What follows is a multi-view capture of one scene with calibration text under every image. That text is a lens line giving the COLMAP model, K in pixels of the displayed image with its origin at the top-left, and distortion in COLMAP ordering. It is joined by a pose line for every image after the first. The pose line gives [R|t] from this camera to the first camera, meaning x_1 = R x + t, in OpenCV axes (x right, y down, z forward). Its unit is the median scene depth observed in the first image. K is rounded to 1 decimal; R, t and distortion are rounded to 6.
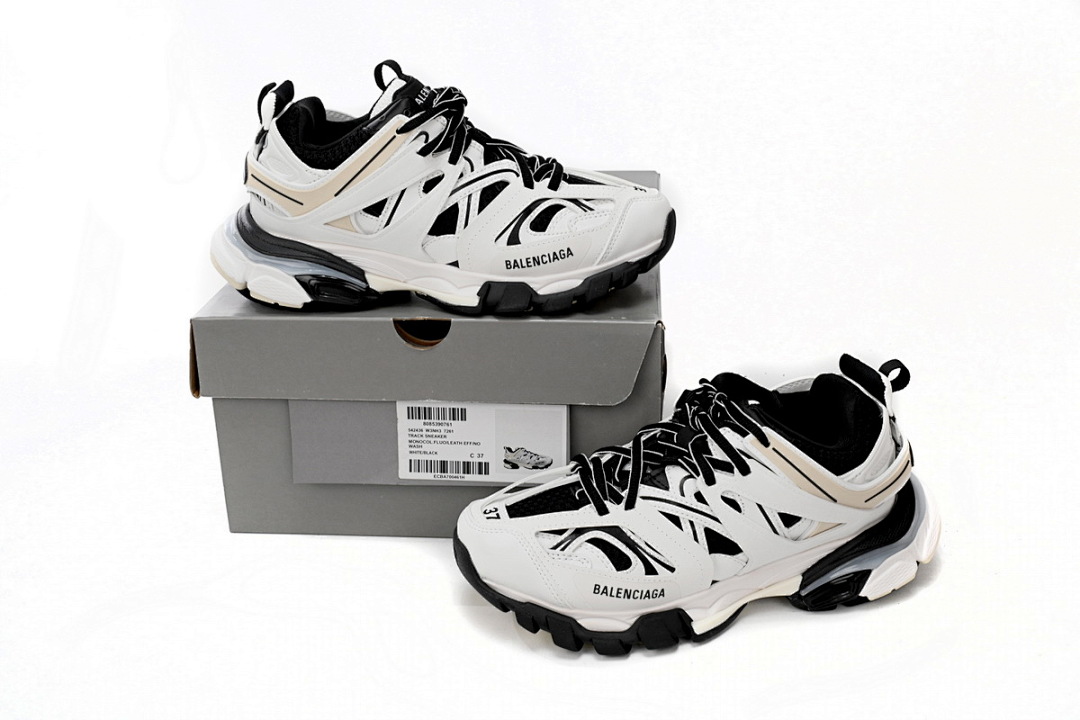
lens RADIAL K [[1263.4, 0, 540.4], [0, 1263.4, 366.9], [0, 0, 1]] dist [-0.006727, 0.000000]
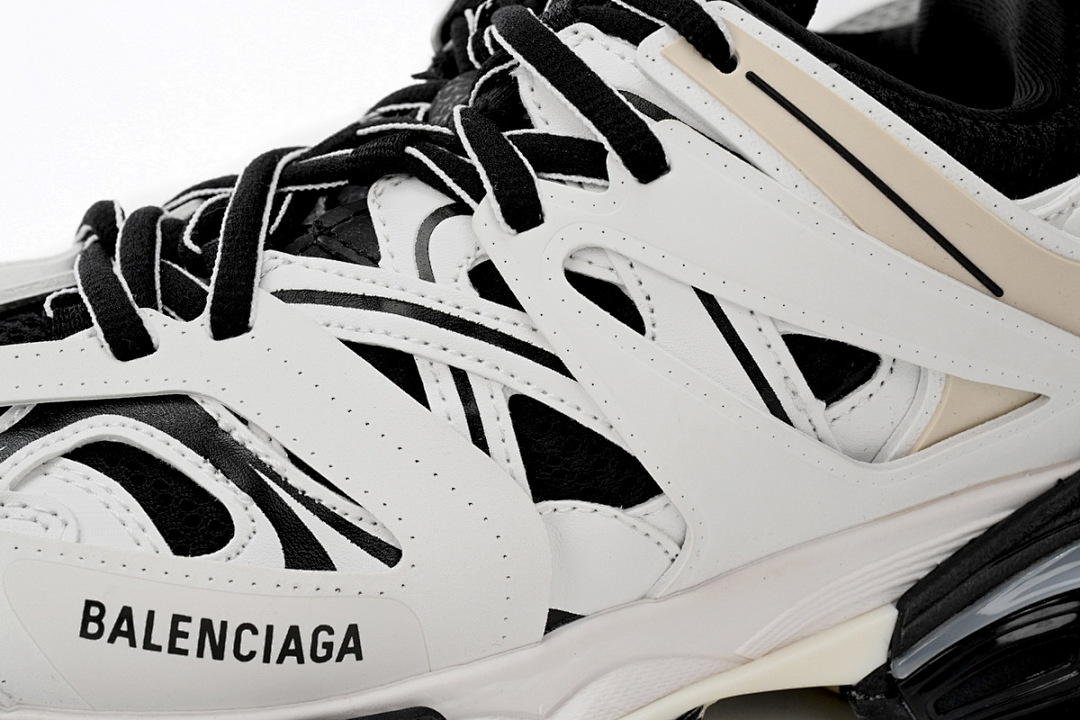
lens RADIAL K [[2751.7, 0, 537.3], [0, 2751.7, 360.4], [0, 0, 1]] dist [0.034356, 0.000000]
pose [[0.999862, -0.016536, -0.001683, 0.136181], [0.016109, 0.988980, -0.147170, 0.204830], [0.004099, 0.147122, 0.989110, 0.421517]]
